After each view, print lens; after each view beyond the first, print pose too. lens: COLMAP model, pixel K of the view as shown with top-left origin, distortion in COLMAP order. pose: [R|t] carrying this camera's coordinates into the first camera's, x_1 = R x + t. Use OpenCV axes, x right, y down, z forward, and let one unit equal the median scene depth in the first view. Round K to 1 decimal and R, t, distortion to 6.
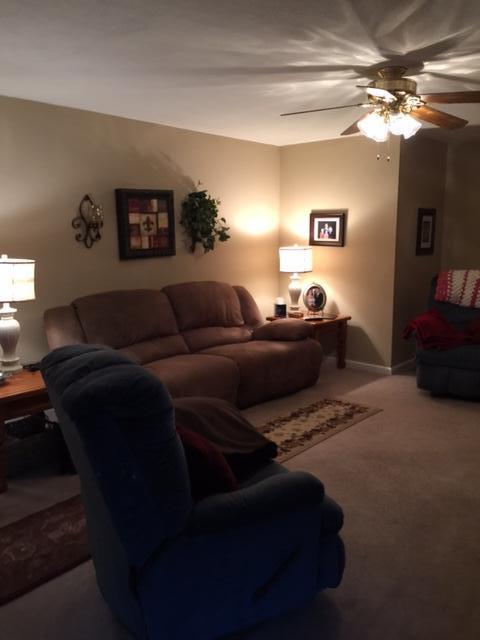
lens RADIAL K [[547.4, 0, 241.3], [0, 547.4, 320.0], [0, 0, 1]] dist [0.034295, -0.040457]
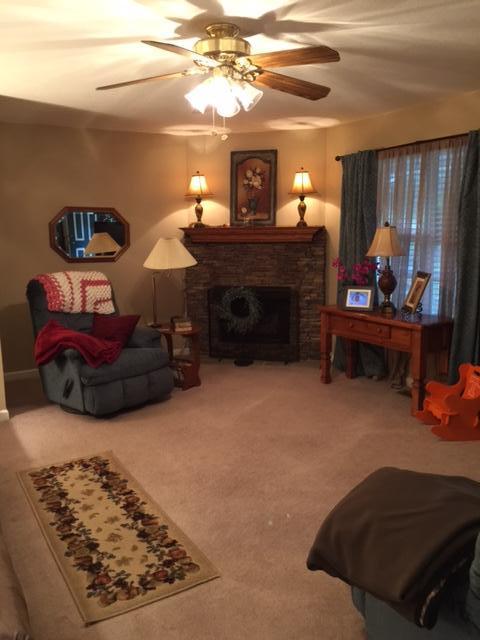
lens RADIAL K [[547.4, 0, 241.0], [0, 547.4, 320.6], [0, 0, 1]] dist [0.034295, -0.040457]
pose [[0.266233, -0.169896, 0.948818, -0.410076], [0.169955, 0.977196, 0.127289, -0.089650], [-0.948807, 0.127368, 0.289036, 0.550616]]
